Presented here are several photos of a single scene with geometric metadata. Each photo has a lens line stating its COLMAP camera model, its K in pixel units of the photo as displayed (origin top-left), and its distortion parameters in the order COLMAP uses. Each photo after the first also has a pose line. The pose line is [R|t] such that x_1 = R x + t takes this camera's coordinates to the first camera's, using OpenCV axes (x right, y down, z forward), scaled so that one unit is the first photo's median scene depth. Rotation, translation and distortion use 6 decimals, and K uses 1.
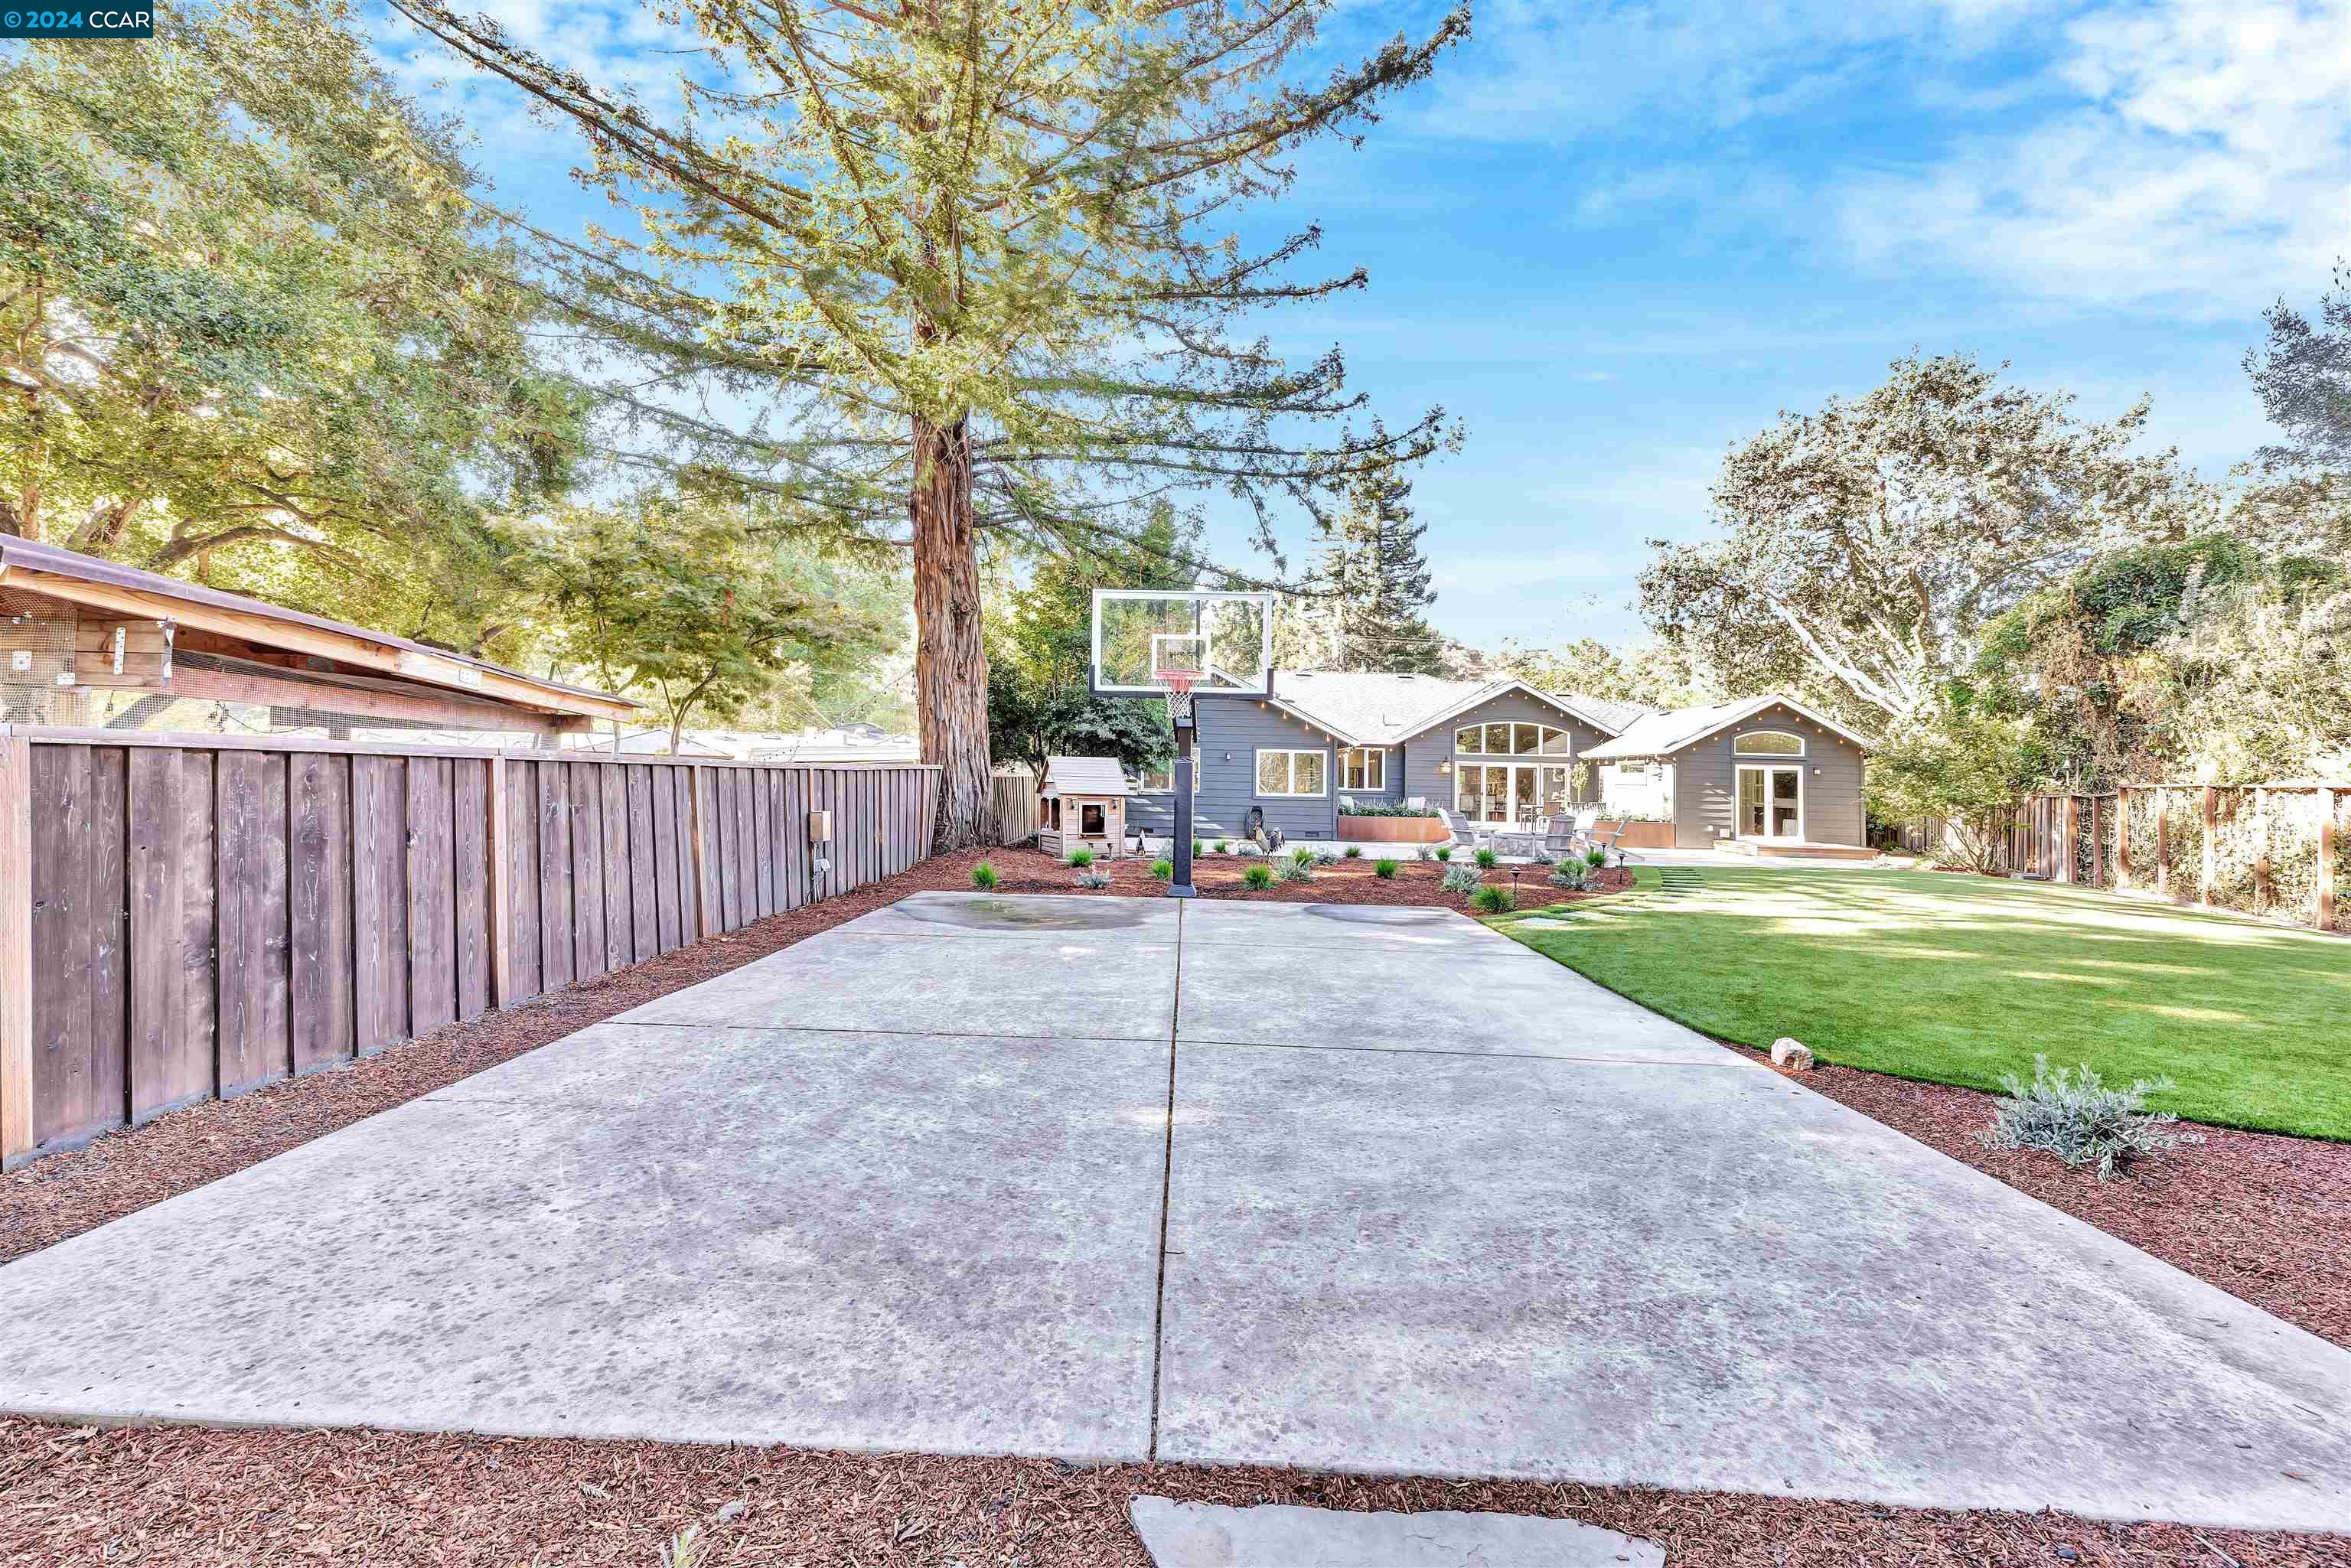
lens RADIAL K [[956.9, 0, 1183.0], [0, 956.9, 731.9], [0, 0, 1]] dist [0.000425, 0.000140]
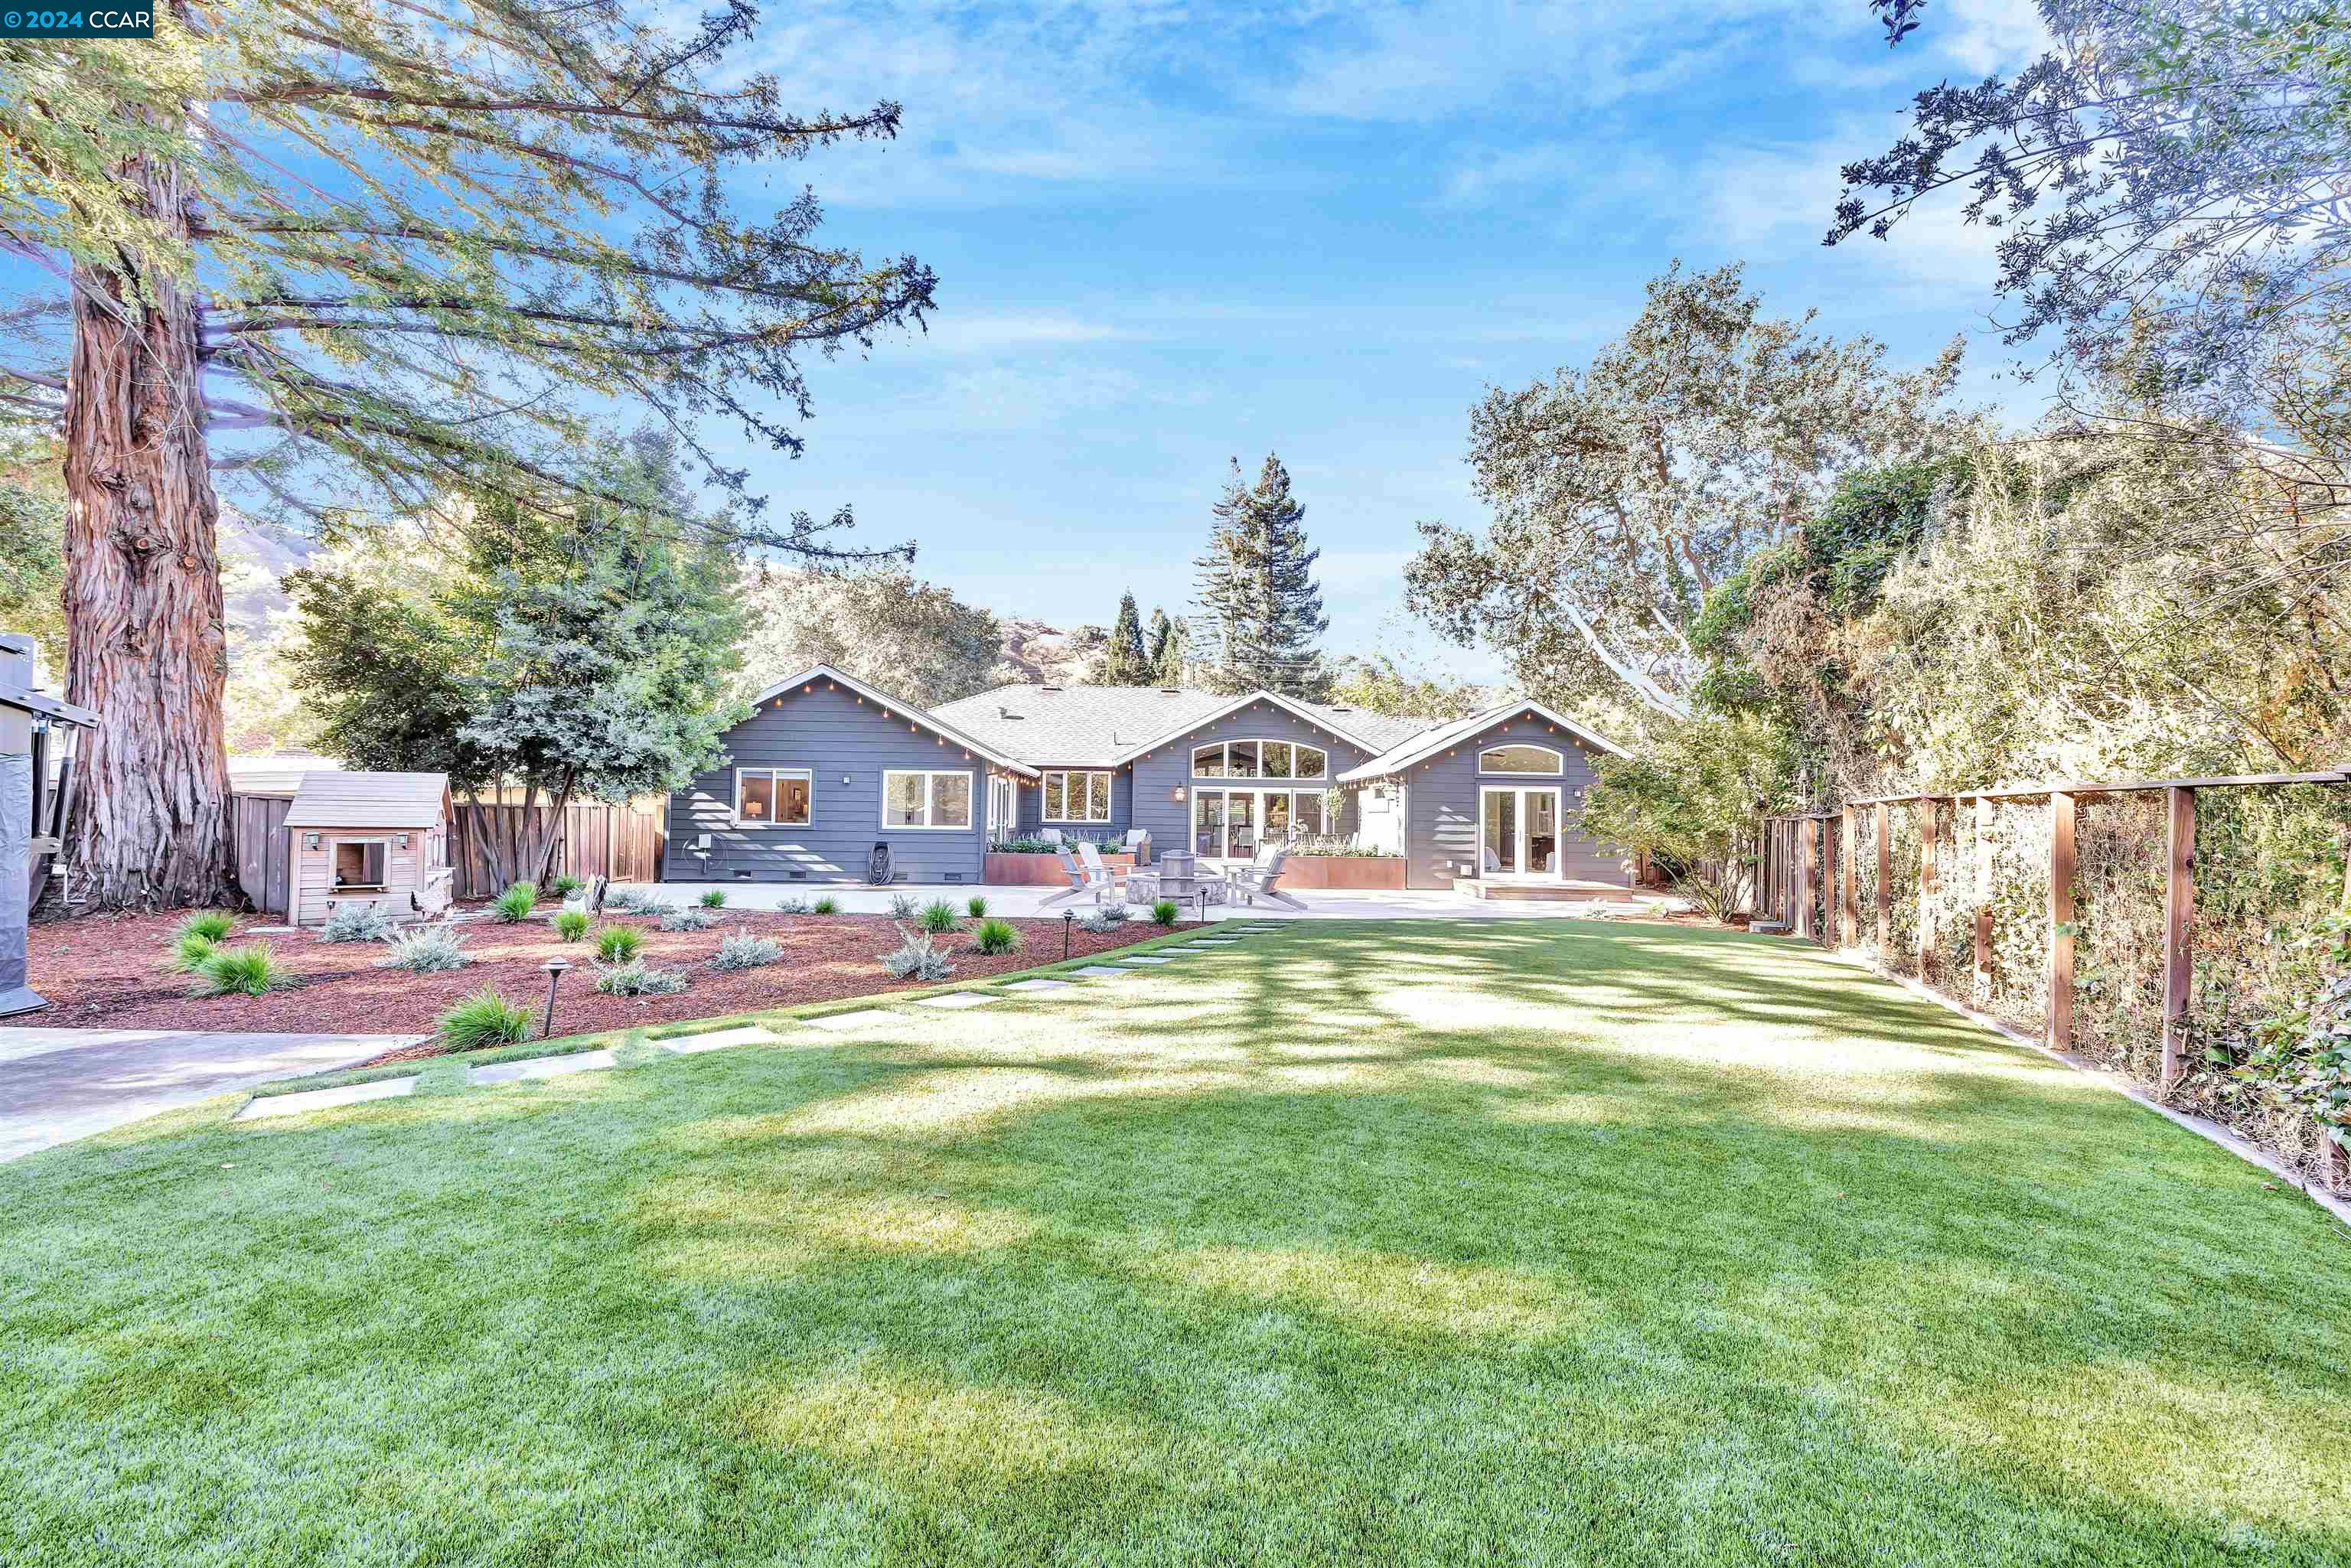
lens RADIAL K [[939.3, 0, 1184.9], [0, 939.3, 772.9], [0, 0, 1]] dist [-0.001780, 0.000058]
pose [[0.998990, -0.005878, 0.044539, 0.412197], [0.005704, 0.999976, 0.004030, 0.026300], [-0.044561, -0.003772, 0.999000, 0.299169]]
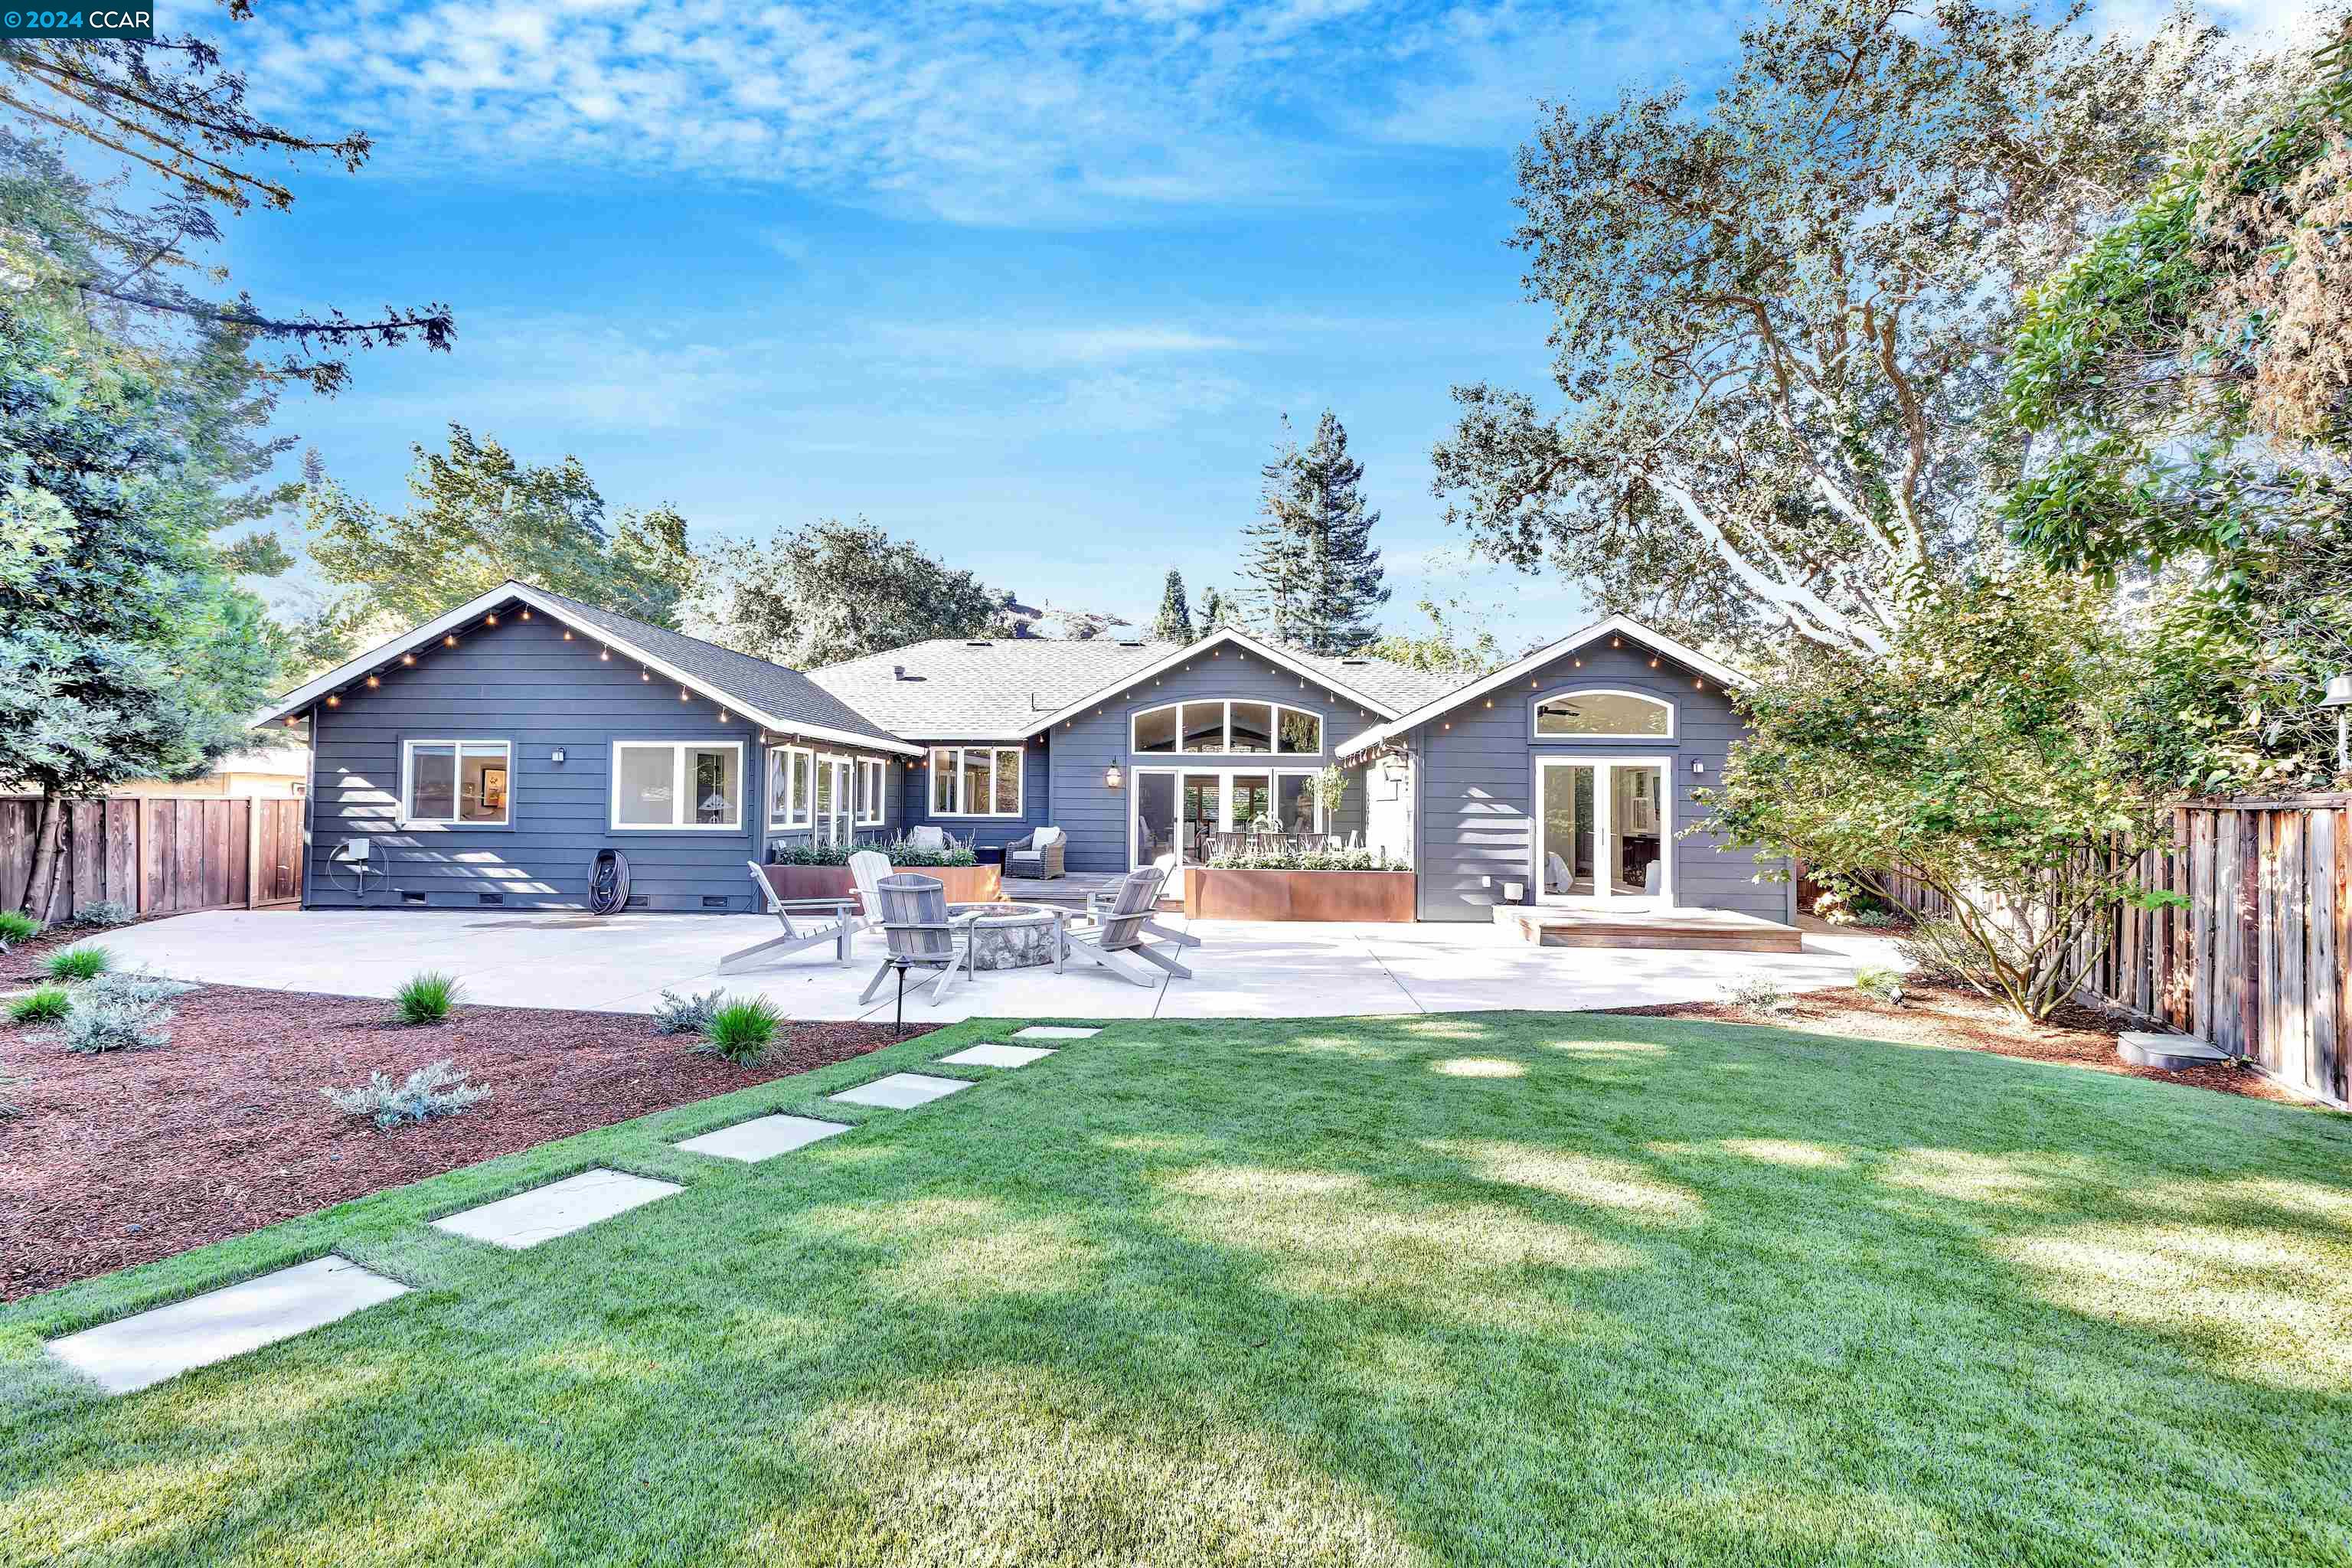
lens RADIAL K [[942.1, 0, 1187.6], [0, 942.1, 779.6], [0, 0, 1]] dist [-0.002085, 0.000082]
pose [[0.999234, -0.014963, -0.036159, 0.581527], [0.015634, 0.999710, 0.018330, 0.049066], [0.035874, -0.018881, 0.999178, 0.696660]]
